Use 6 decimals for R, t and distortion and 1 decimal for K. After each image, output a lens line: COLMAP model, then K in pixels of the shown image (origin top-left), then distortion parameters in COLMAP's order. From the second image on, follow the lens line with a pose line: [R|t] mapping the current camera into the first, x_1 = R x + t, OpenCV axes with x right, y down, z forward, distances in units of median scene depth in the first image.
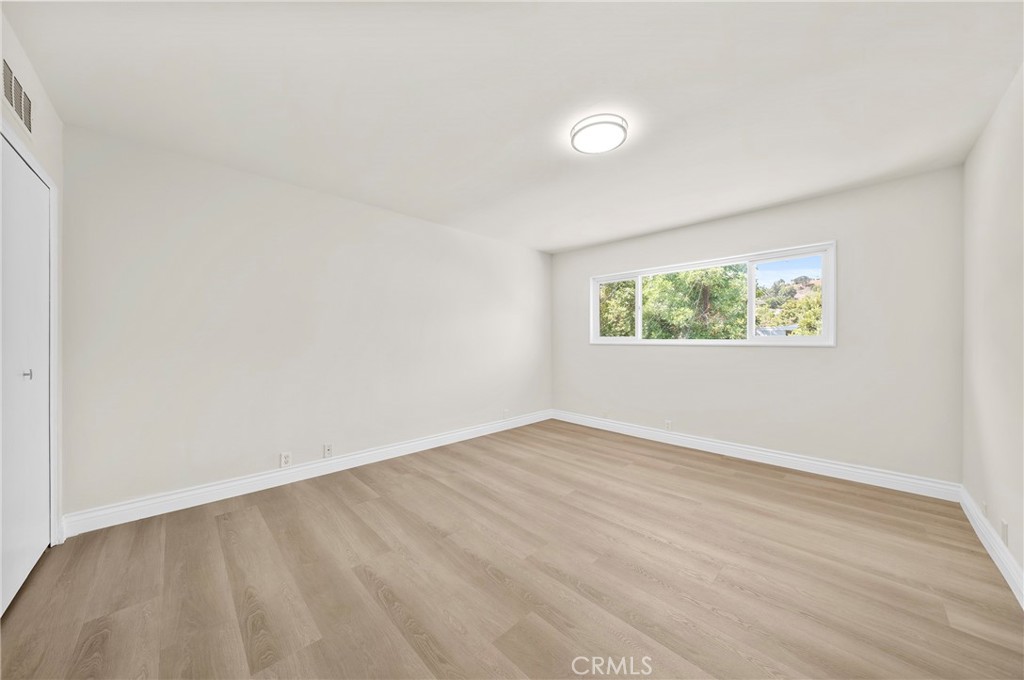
lens RADIAL K [[348.3, 0, 513.3], [0, 348.3, 343.1], [0, 0, 1]] dist [-0.004669, -0.000040]
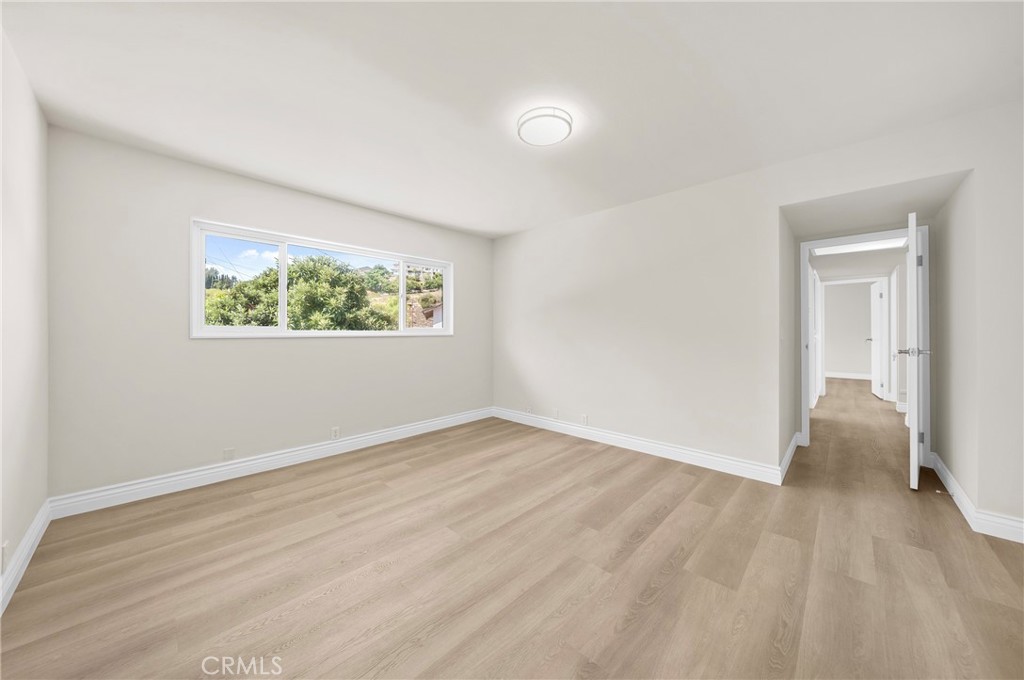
lens RADIAL K [[348.3, 0, 511.5], [0, 348.3, 330.1], [0, 0, 1]] dist [-0.004669, -0.000040]
pose [[-0.026668, 0.003931, 0.999637, -0.543974], [0.008188, 0.999960, -0.003713, -0.006297], [-0.999611, 0.008086, -0.026699, 0.802168]]
